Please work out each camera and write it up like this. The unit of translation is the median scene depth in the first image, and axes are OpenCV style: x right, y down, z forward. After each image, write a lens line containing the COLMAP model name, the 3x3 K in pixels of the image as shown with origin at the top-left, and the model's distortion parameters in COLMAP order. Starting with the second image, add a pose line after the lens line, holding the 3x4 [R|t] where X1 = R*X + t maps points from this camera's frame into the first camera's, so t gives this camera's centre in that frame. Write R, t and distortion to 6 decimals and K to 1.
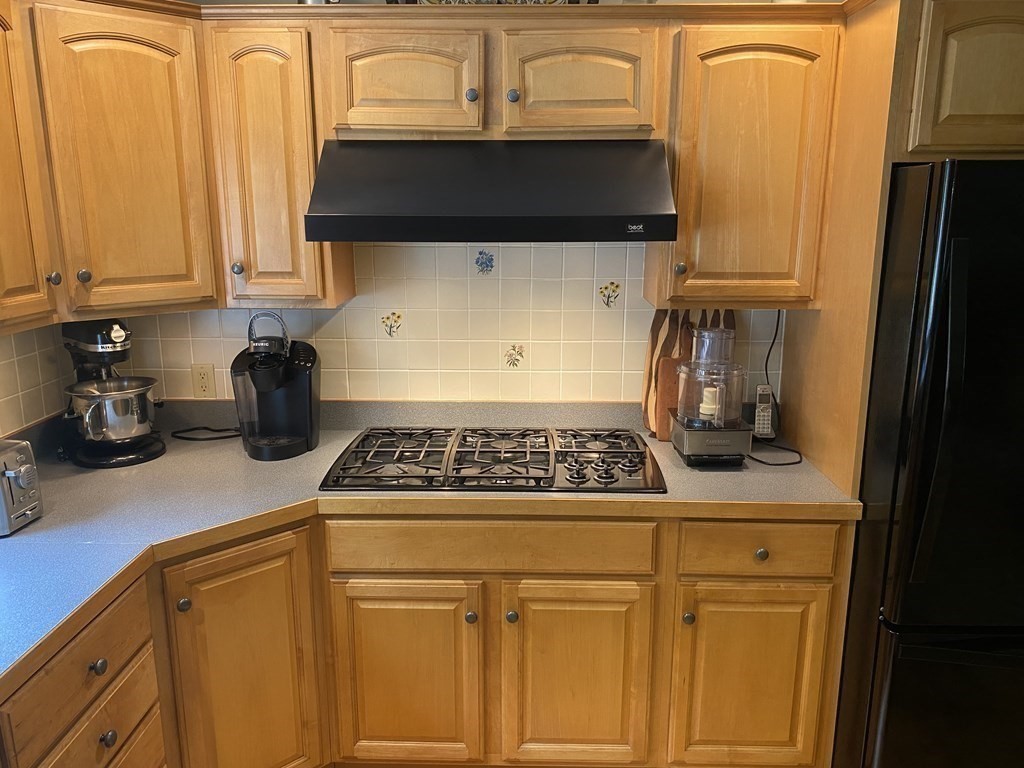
lens RADIAL K [[769.0, 0, 487.0], [0, 769.0, 381.7], [0, 0, 1]] dist [-0.009088, -0.001004]
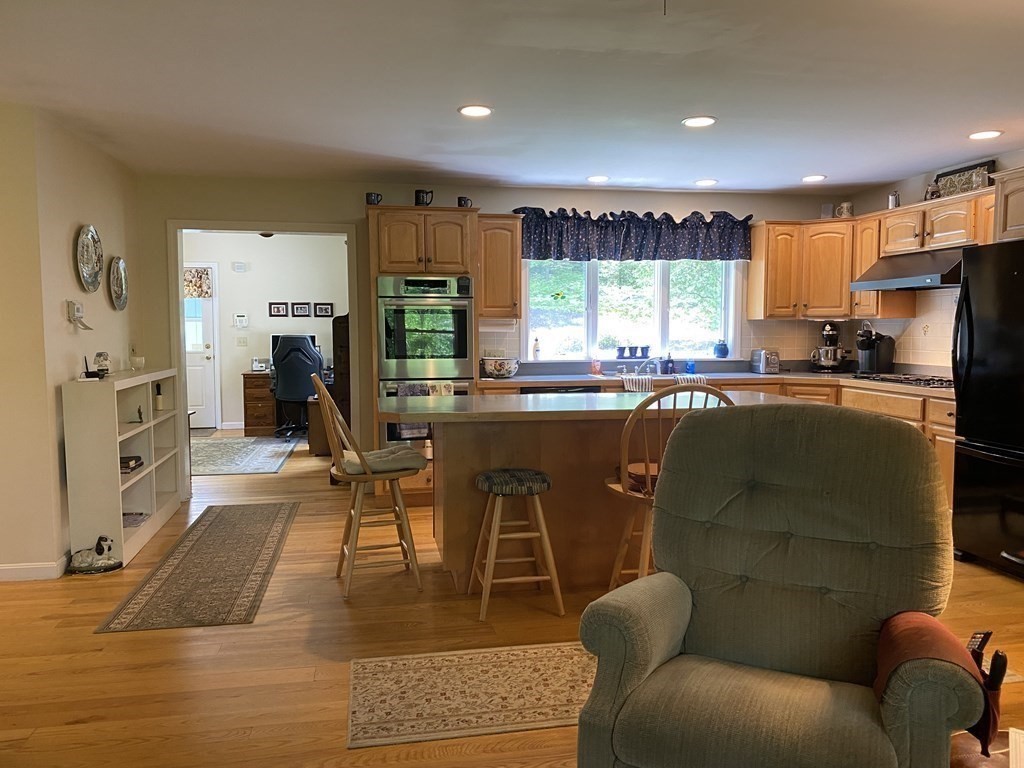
lens RADIAL K [[786.0, 0, 512.0], [0, 786.0, 384.0], [0, 0, 1]] dist [0.016402, -0.000216]
pose [[0.215505, 0.070235, -0.973974, 2.383448], [-0.216822, 0.975954, 0.022403, 0.368880], [0.952127, 0.206351, 0.225552, -0.838293]]
